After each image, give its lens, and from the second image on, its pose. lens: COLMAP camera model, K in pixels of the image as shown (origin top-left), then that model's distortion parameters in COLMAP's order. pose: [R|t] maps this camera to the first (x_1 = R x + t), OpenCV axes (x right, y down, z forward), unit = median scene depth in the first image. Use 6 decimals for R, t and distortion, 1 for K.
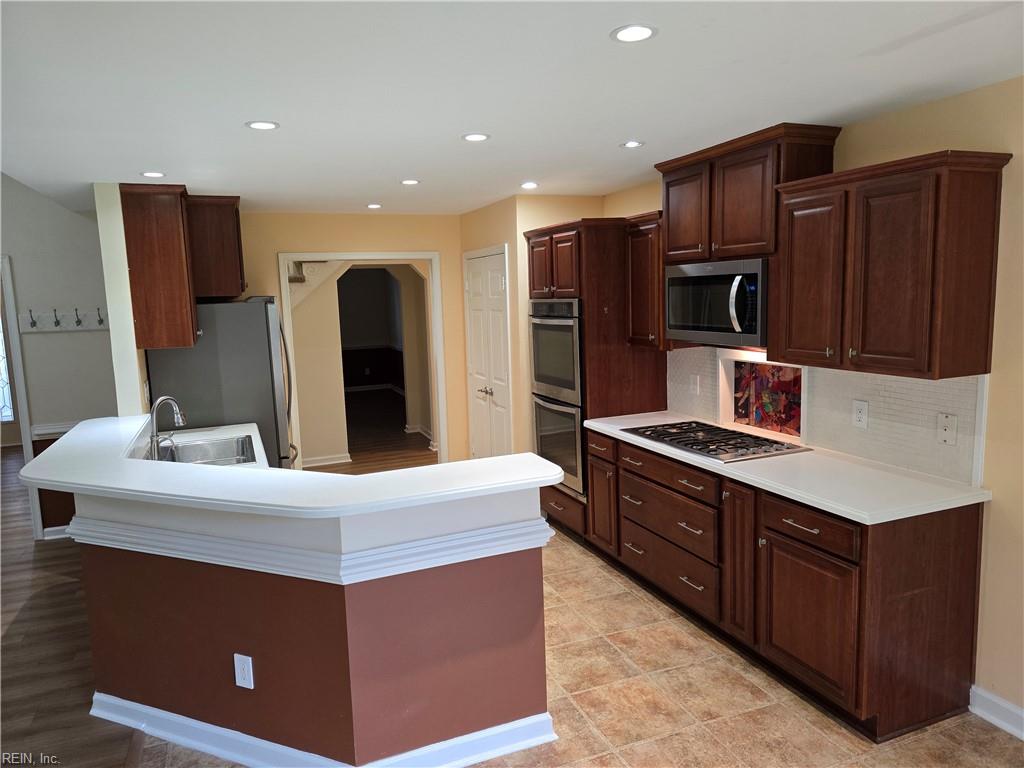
lens RADIAL K [[690.0, 0, 505.8], [0, 690.0, 379.0], [0, 0, 1]] dist [0.066995, -0.063751]
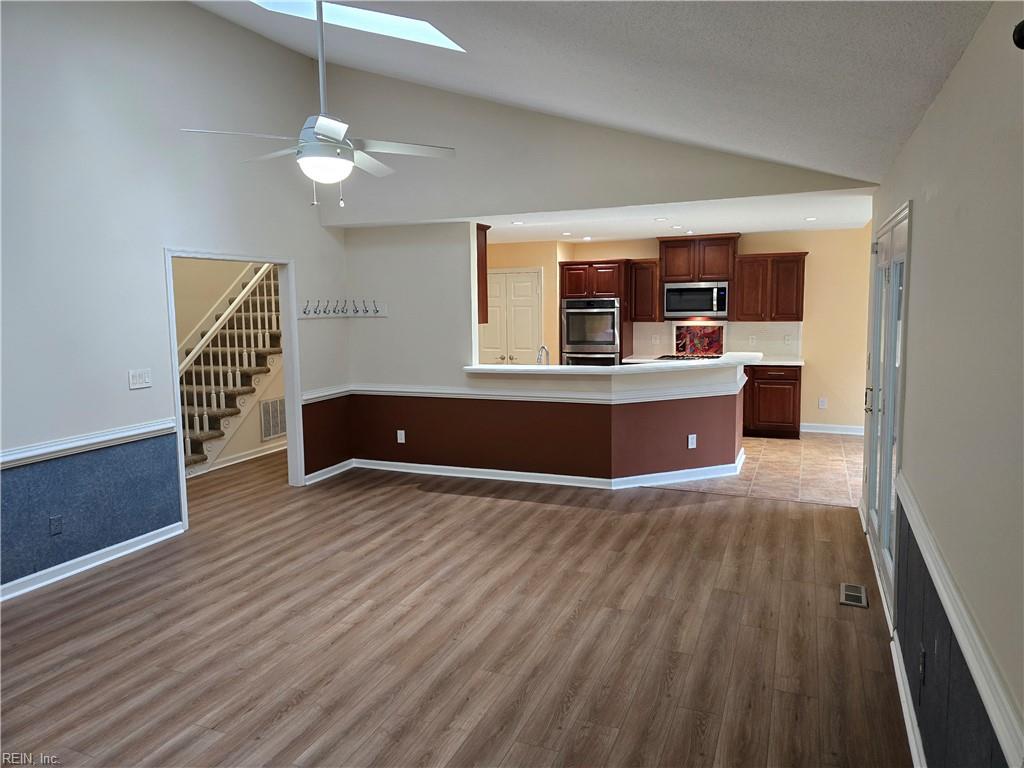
lens RADIAL K [[690.0, 0, 505.8], [0, 690.0, 379.0], [0, 0, 1]] dist [0.066995, -0.063751]
pose [[0.714686, -0.066706, 0.696257, -1.682356], [0.084495, 0.996386, 0.008728, 0.078415], [-0.694323, 0.052592, 0.717740, -0.215973]]
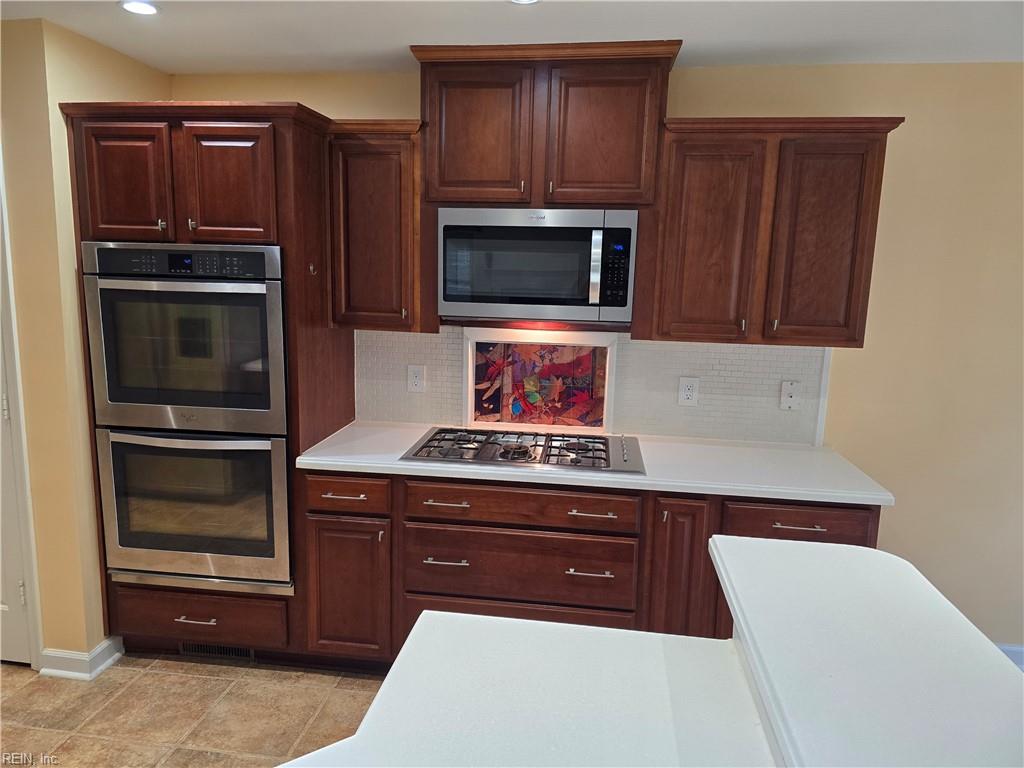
lens RADIAL K [[678.6, 0, 508.8], [0, 678.6, 377.4], [0, 0, 1]] dist [0.073269, -0.060076]
pose [[0.495459, -0.094297, 0.863498, -0.323625], [0.069596, 0.995204, 0.068747, -0.038965], [-0.865839, 0.026035, 0.499645, 0.610942]]
